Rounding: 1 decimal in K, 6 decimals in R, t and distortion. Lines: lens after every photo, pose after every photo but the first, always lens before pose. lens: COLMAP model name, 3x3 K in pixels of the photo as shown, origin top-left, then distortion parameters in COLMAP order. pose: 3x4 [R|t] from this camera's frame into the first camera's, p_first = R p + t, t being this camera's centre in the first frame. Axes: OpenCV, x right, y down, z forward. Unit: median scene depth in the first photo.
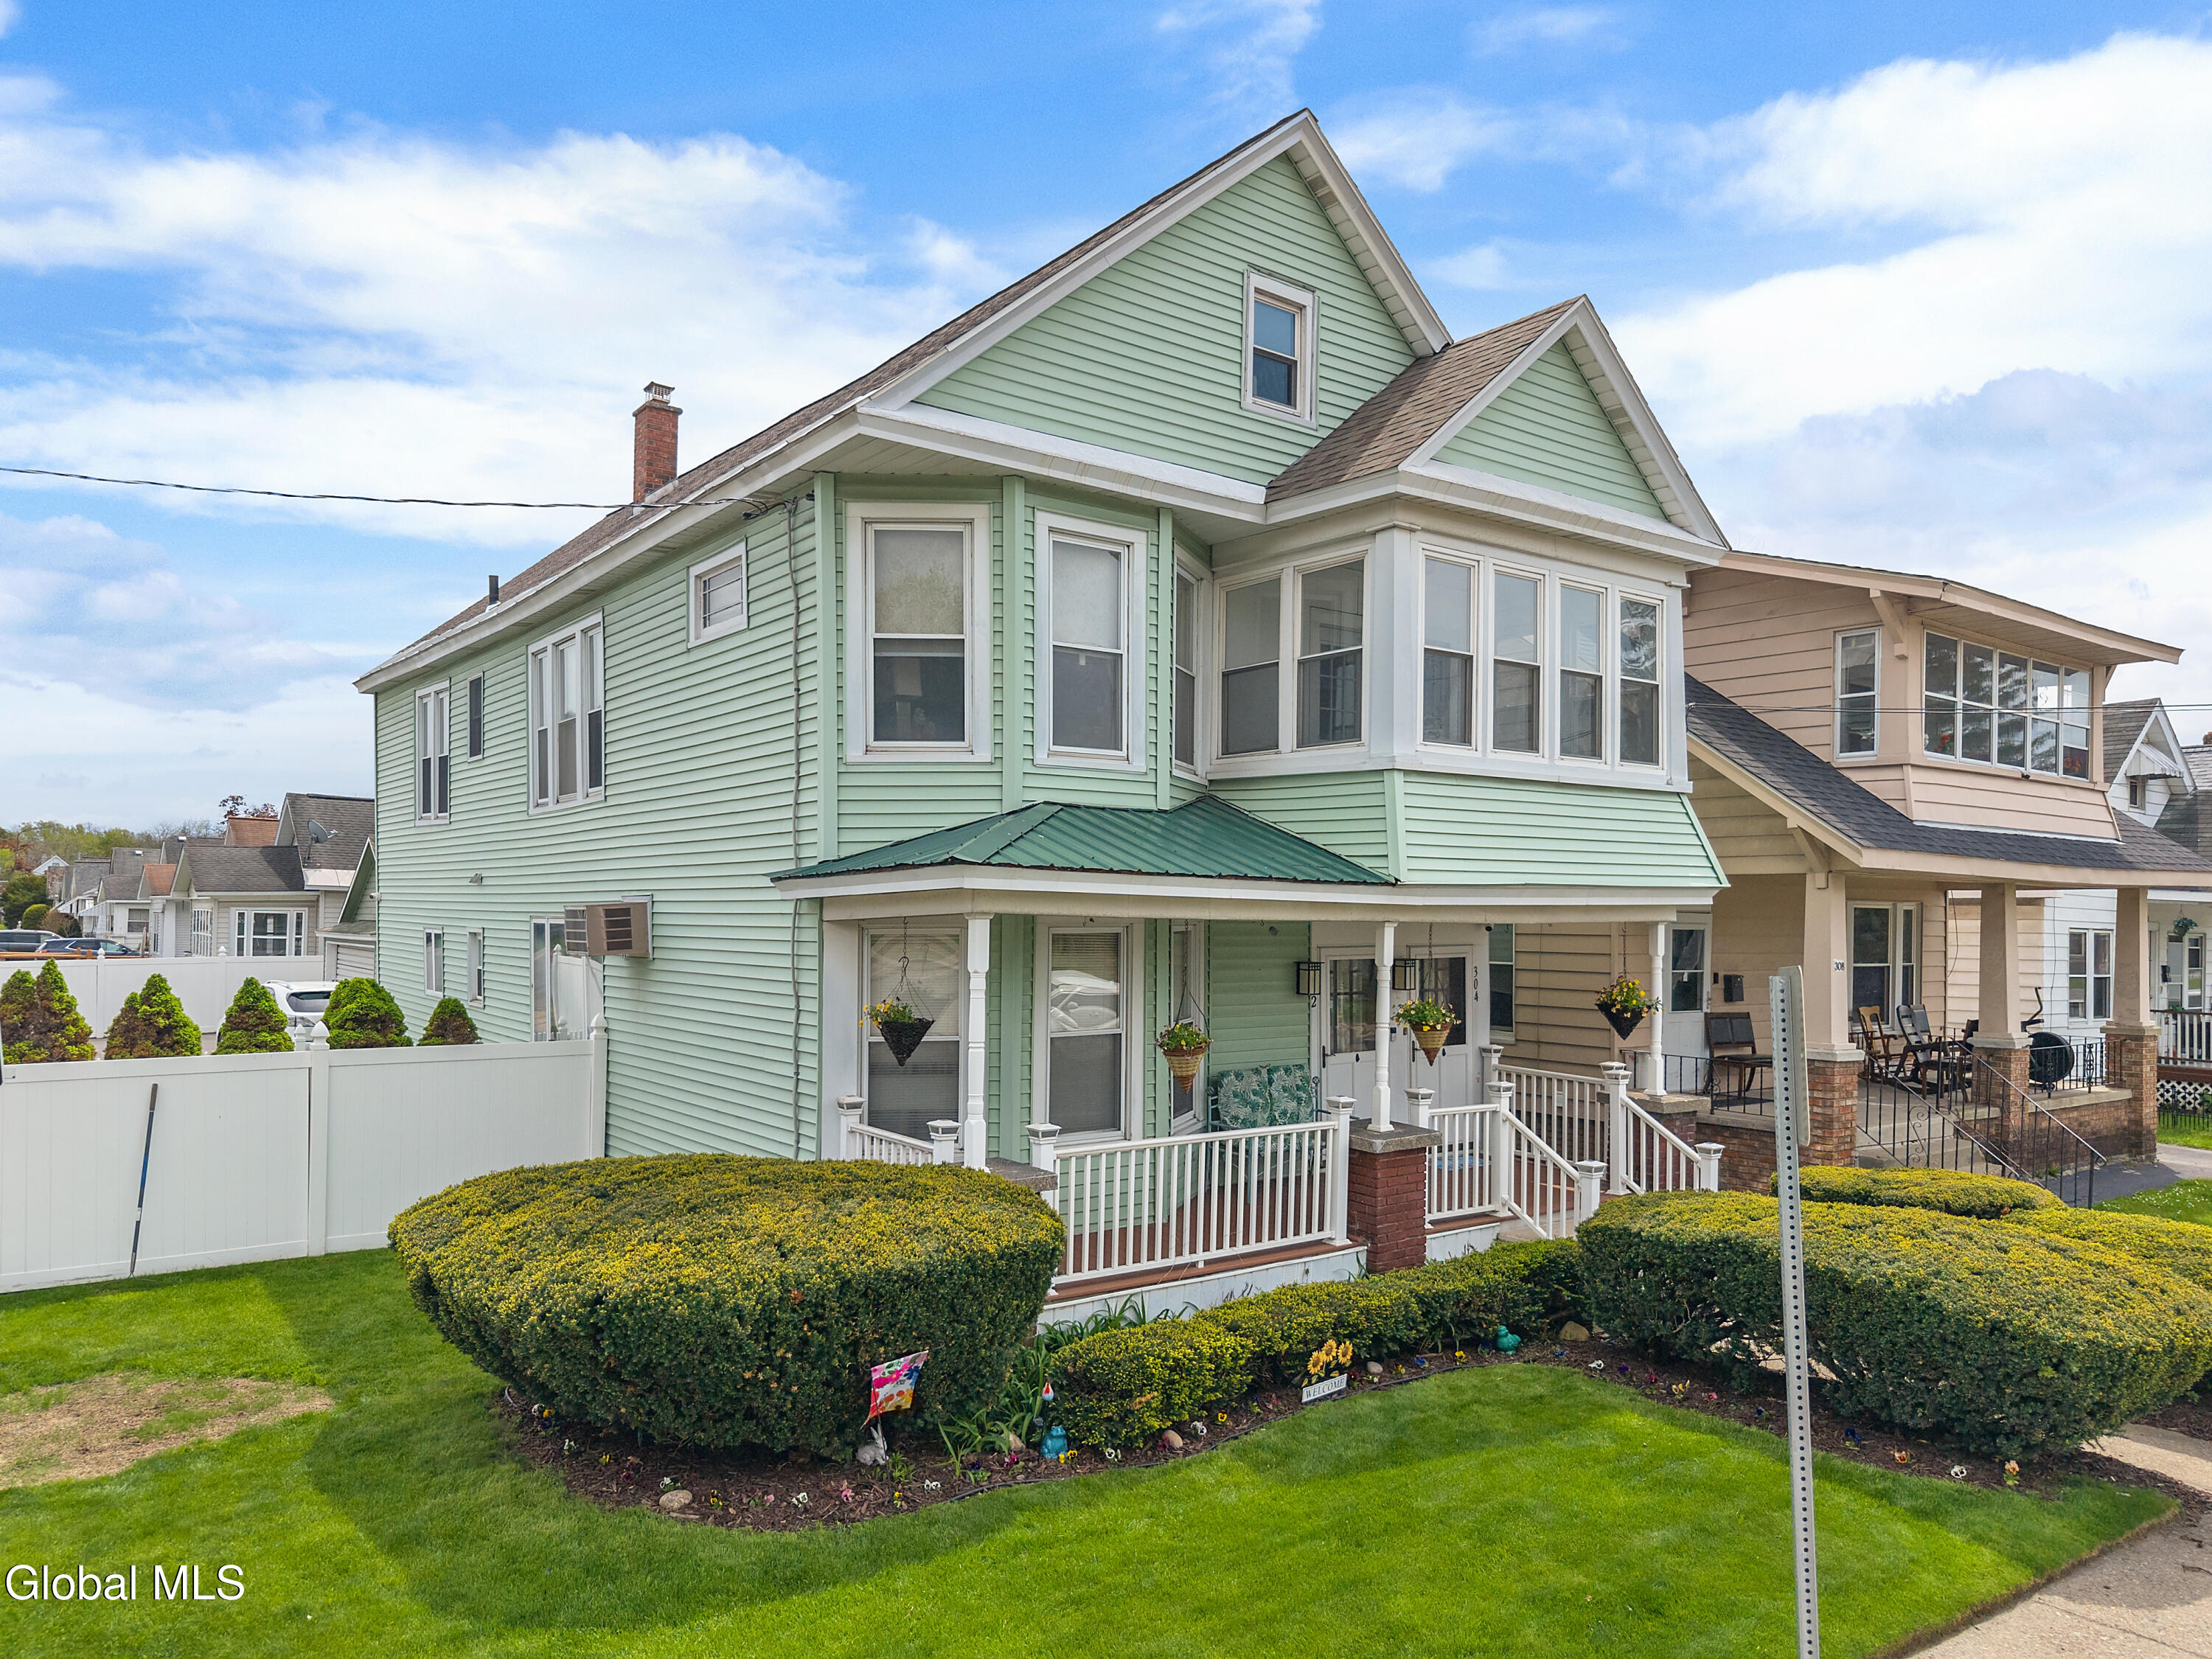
lens RADIAL K [[1538.7, 0, 1074.2], [0, 1538.7, 918.2], [0, 0, 1]] dist [0.005235, -0.000015]
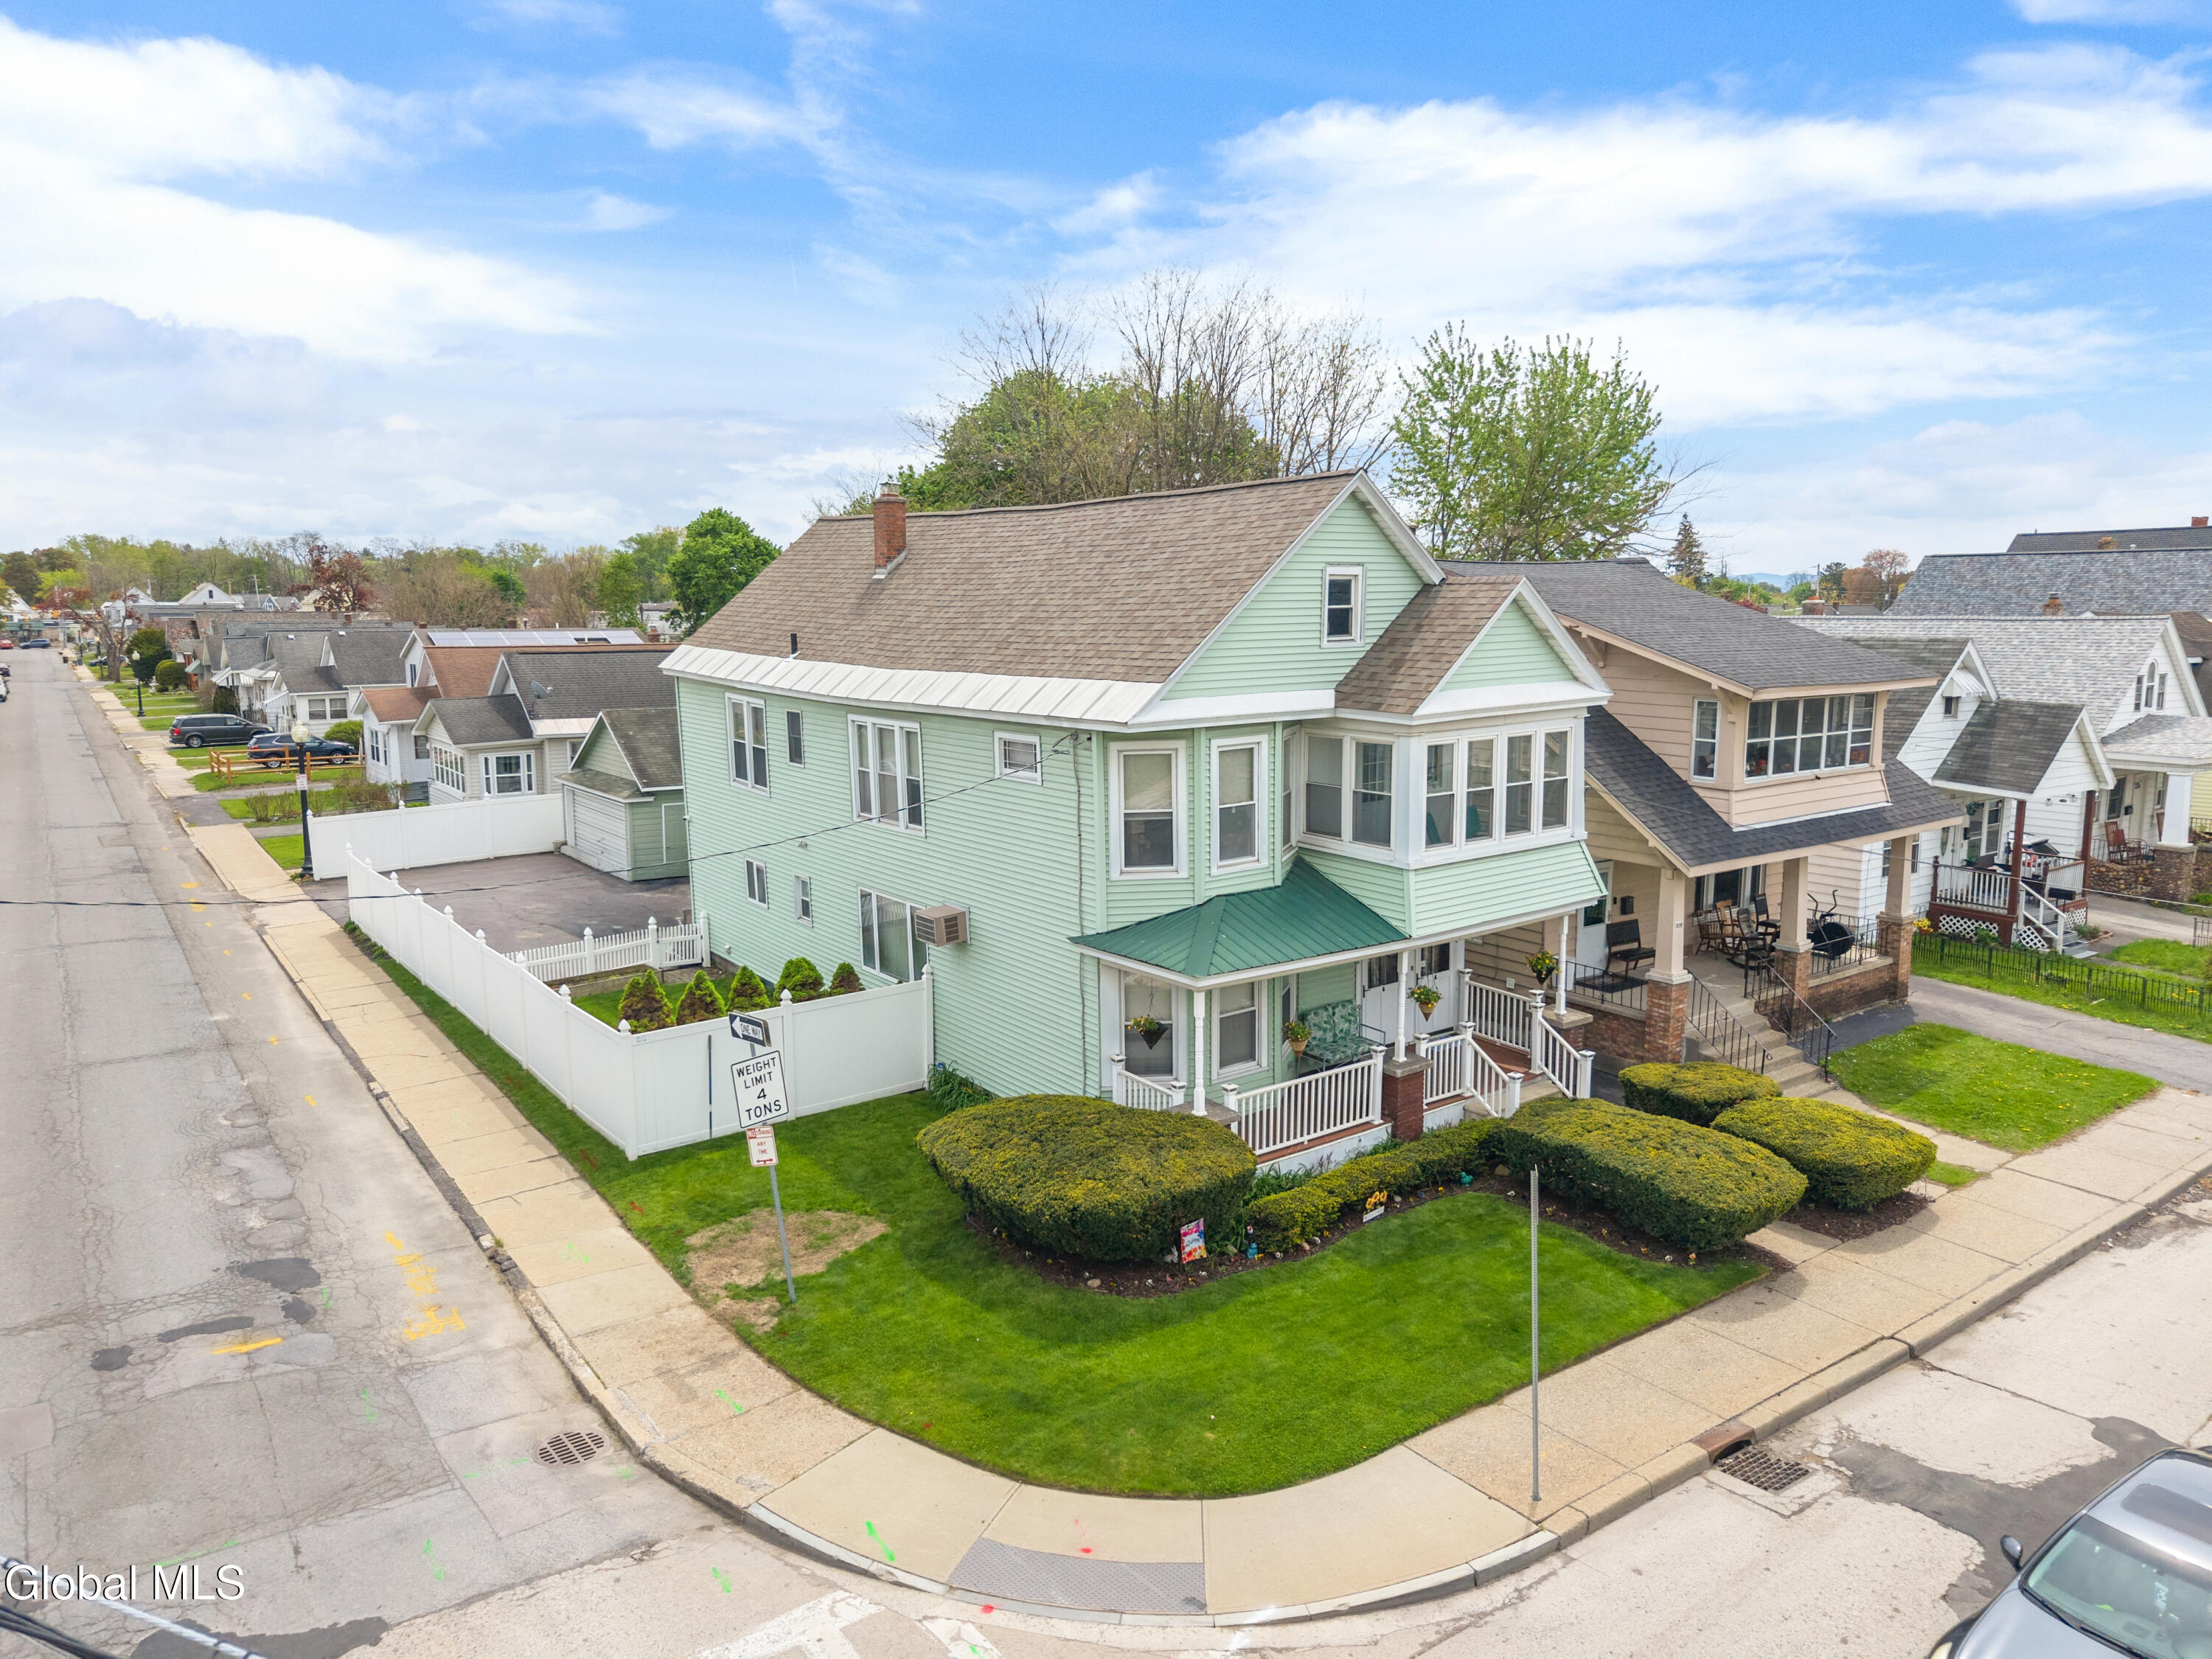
lens RADIAL K [[1496.0, 0, 1054.3], [0, 1496.0, 814.9], [0, 0, 1]] dist [0.077808, -0.139796]
pose [[0.999570, -0.022071, -0.019281, -0.175296], [0.024689, 0.988645, 0.148227, -0.436627], [0.015791, -0.148639, 0.988765, -0.753931]]
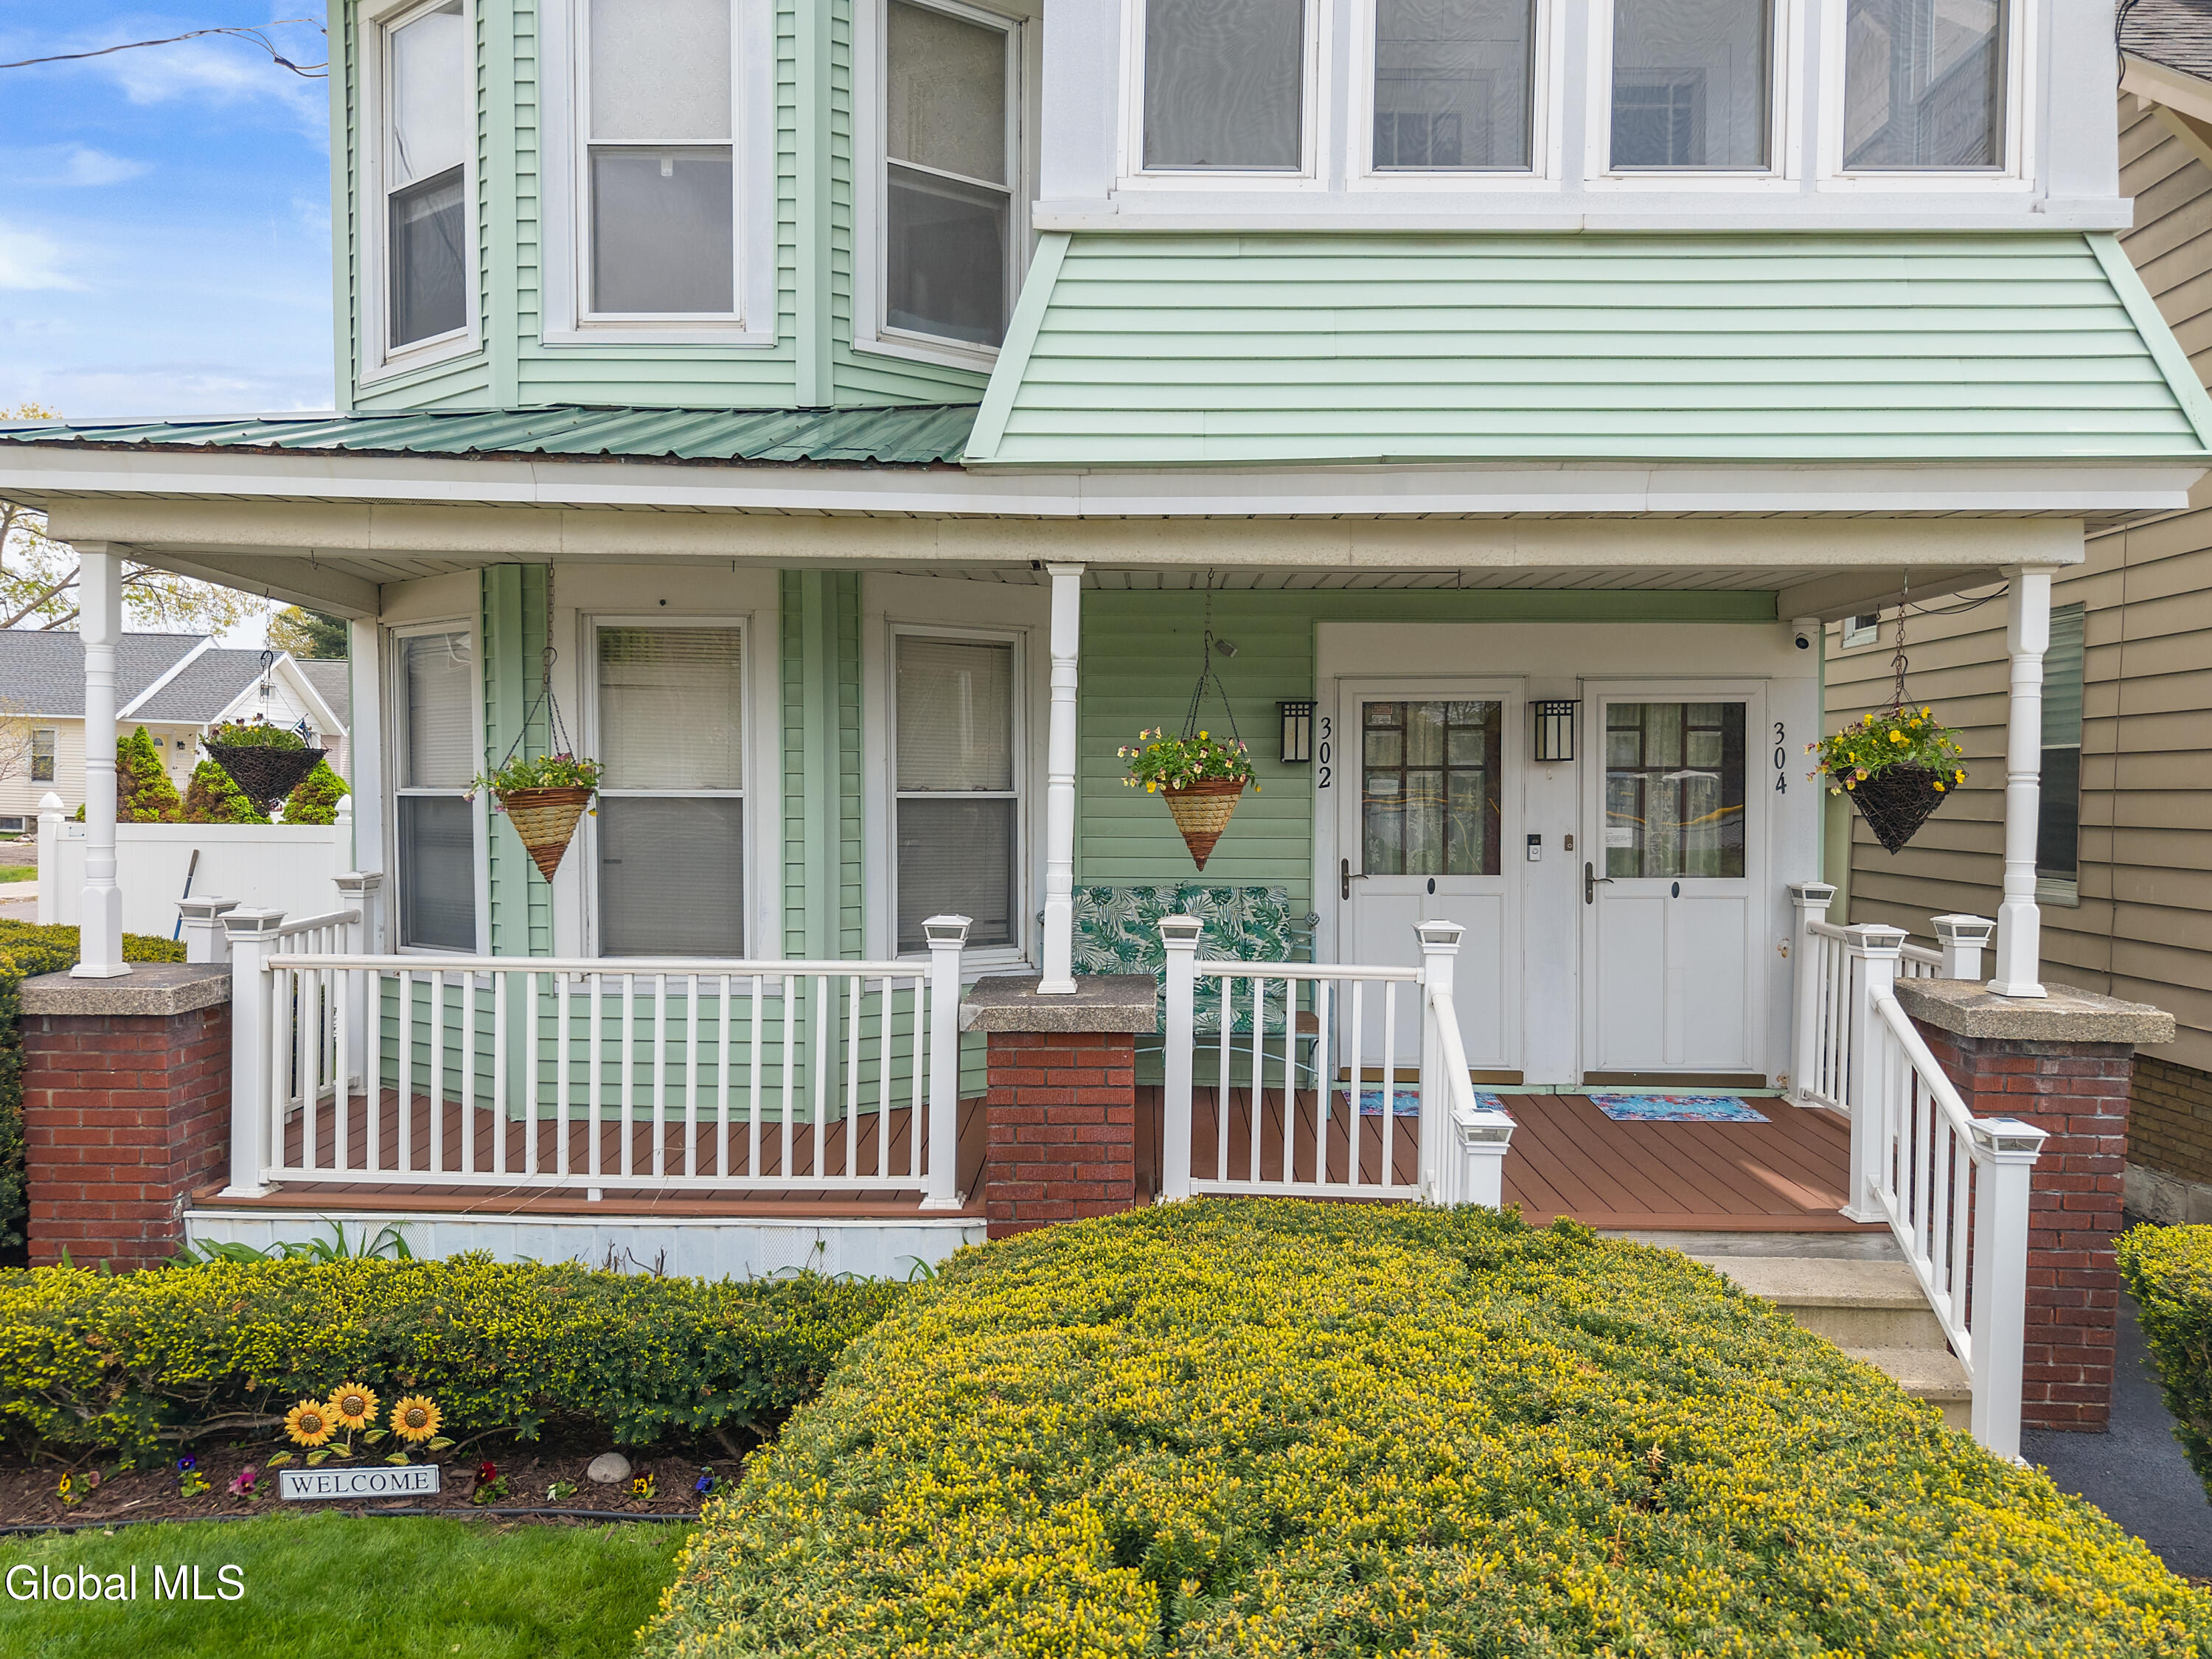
lens RADIAL K [[1538.5, 0, 1106.0], [0, 1538.5, 829.5], [0, 0, 1]] dist [0.000446, -0.000490]
pose [[0.792387, 0.018186, -0.609748, 0.517819], [-0.010001, 0.999808, 0.016823, 0.079241], [0.609937, -0.007232, 0.792417, 0.635585]]
